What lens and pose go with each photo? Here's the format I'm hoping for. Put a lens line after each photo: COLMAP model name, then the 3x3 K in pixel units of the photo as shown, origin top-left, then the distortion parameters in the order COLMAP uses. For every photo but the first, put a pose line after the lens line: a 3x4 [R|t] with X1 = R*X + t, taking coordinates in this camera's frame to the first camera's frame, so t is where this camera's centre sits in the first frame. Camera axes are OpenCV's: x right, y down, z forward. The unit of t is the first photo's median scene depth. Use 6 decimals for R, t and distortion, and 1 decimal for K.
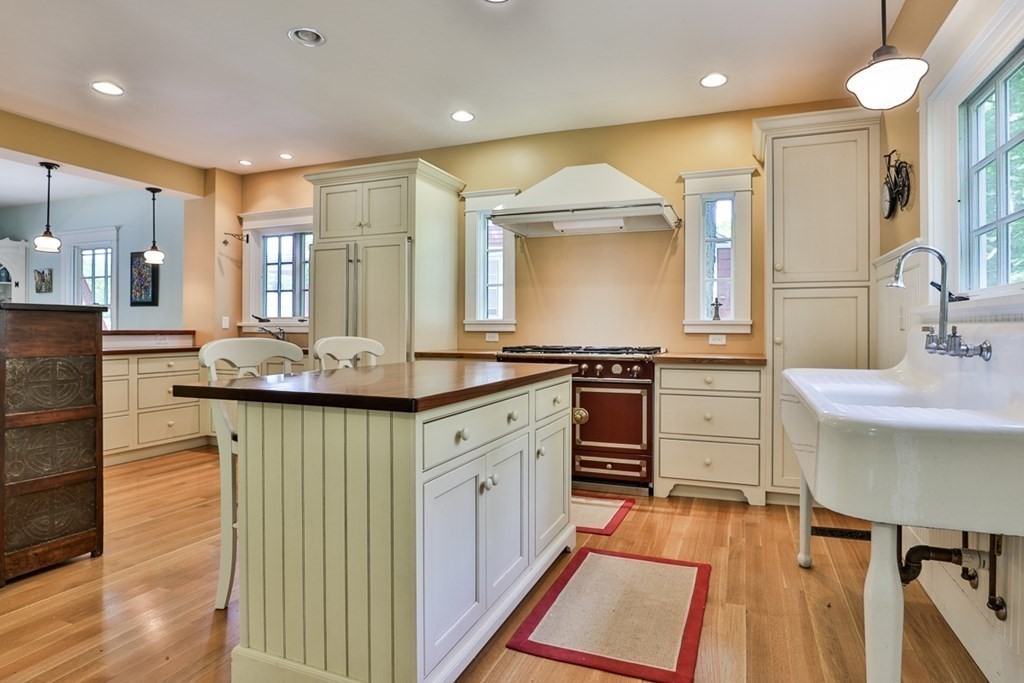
lens RADIAL K [[548.5, 0, 540.1], [0, 548.5, 326.6], [0, 0, 1]] dist [-0.057880, 0.023205]
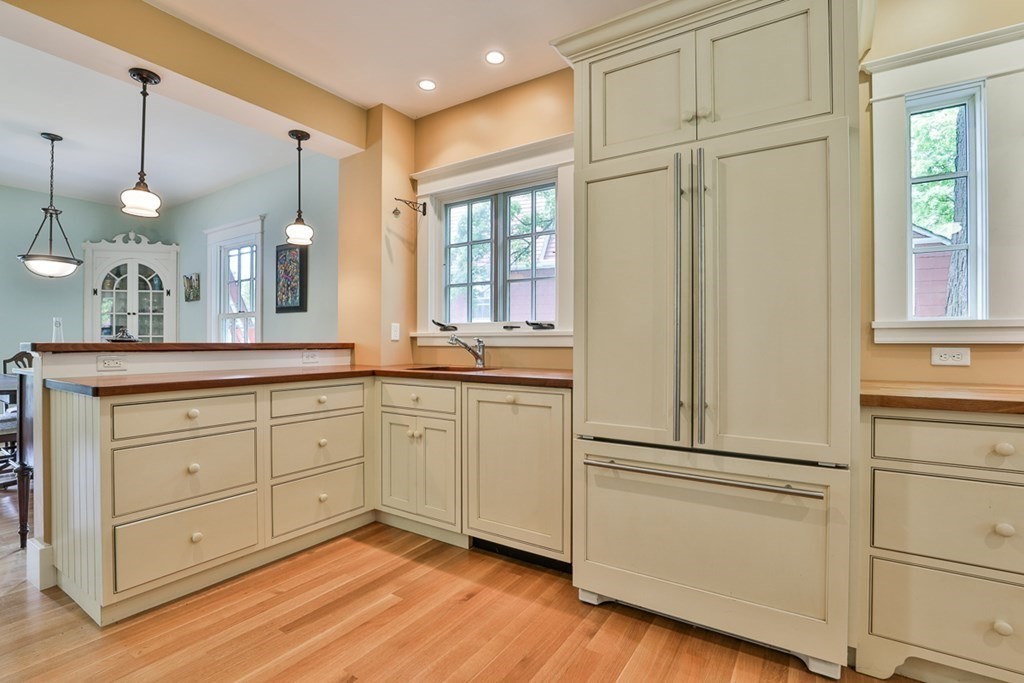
lens RADIAL K [[472.2, 0, 514.6], [0, 472.2, 338.0], [0, 0, 1]] dist [-0.044306, 0.011405]
pose [[0.977642, -0.003788, -0.210241, -0.394024], [0.002870, 0.999985, -0.004669, 0.004751], [0.210255, 0.003961, 0.977639, 0.570051]]
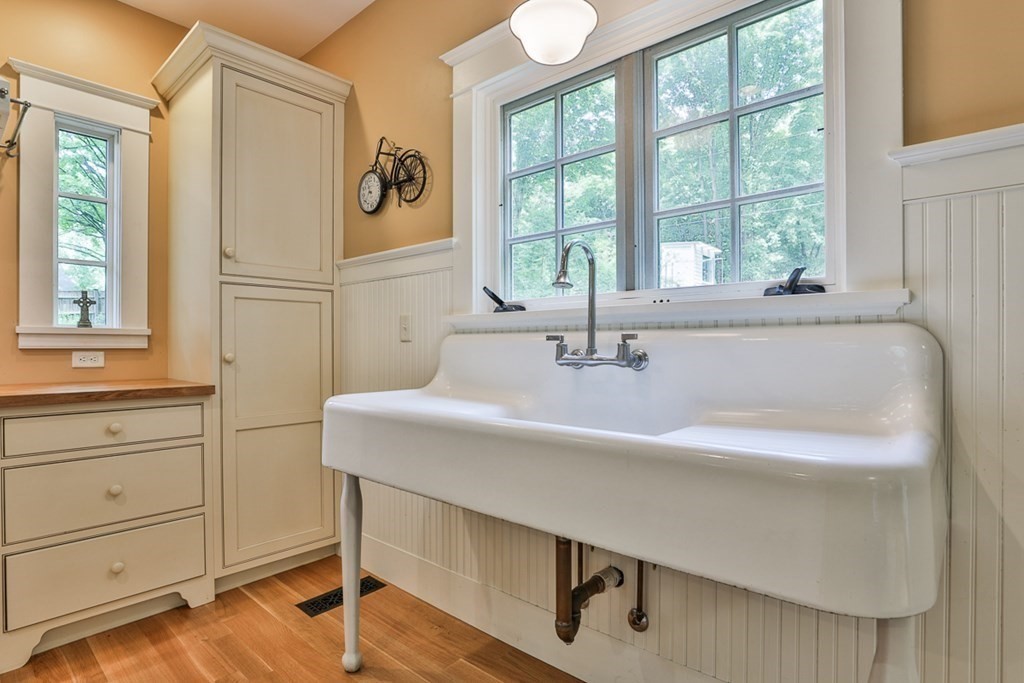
lens RADIAL K [[530.1, 0, 511.4], [0, 530.1, 349.0], [0, 0, 1]] dist [-0.054578, 0.020293]
pose [[0.357275, -0.010475, 0.933941, -0.043643], [0.000439, 0.999939, 0.011047, 0.005554], [-0.933999, -0.003536, 0.357258, 0.320961]]
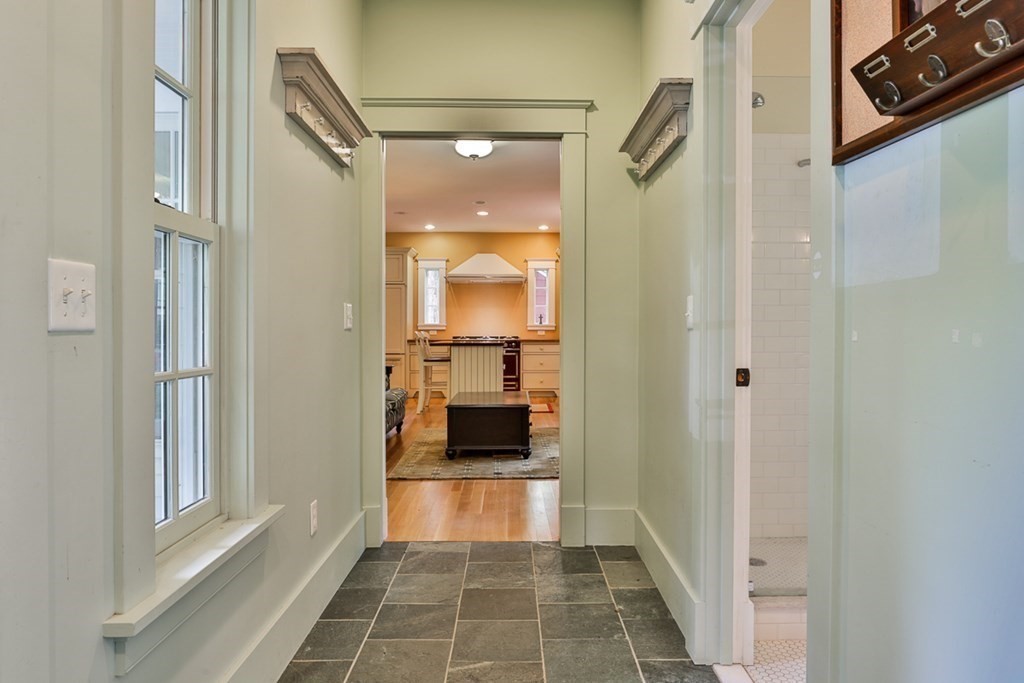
lens RADIAL K [[565.5, 0, 516.3], [0, 565.5, 330.1], [0, 0, 1]] dist [-0.023594, 0.002240]
pose [[0.931852, -0.002328, 0.362832, -0.584565], [0.001616, 0.999996, 0.002267, 0.006884], [-0.362836, -0.001526, 0.931852, -1.081918]]
